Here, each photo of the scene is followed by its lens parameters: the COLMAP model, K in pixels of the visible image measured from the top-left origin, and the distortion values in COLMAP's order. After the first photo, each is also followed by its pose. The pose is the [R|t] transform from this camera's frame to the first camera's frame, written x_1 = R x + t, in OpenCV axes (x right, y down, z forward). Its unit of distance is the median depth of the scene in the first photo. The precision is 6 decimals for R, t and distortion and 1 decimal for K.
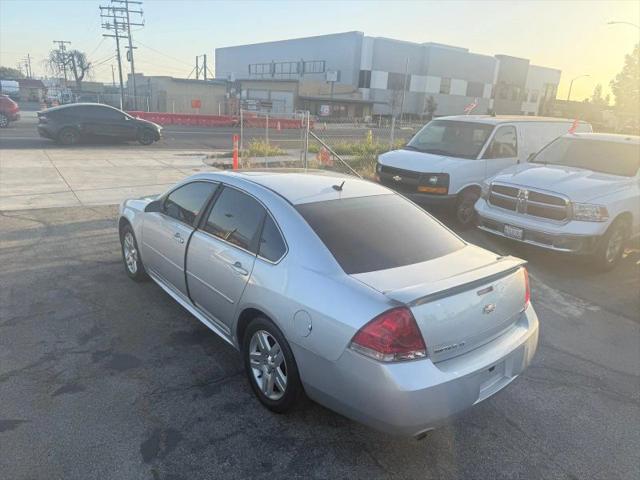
lens RADIAL K [[453.3, 0, 319.8], [0, 453.3, 231.7], [0, 0, 1]] dist [0.029349, -0.046692]
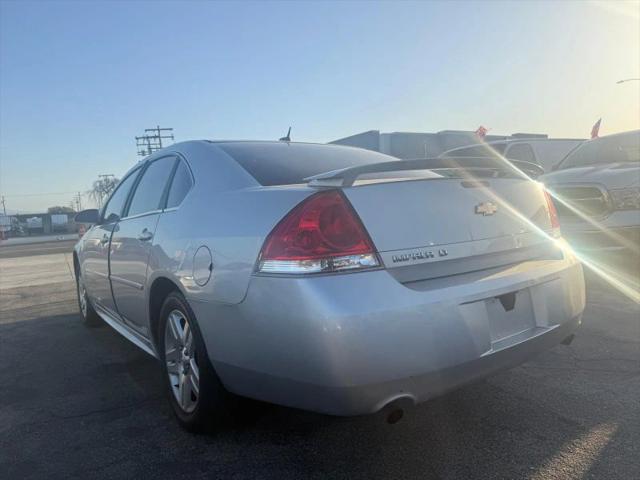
lens RADIAL K [[453.3, 0, 320.9], [0, 453.3, 241.6], [0, 0, 1]] dist [0.029349, -0.046692]
pose [[0.991337, -0.111762, -0.068995, 0.106684], [0.096075, 0.975220, -0.199287, 0.184750], [0.089558, 0.190932, 0.977509, 0.213942]]
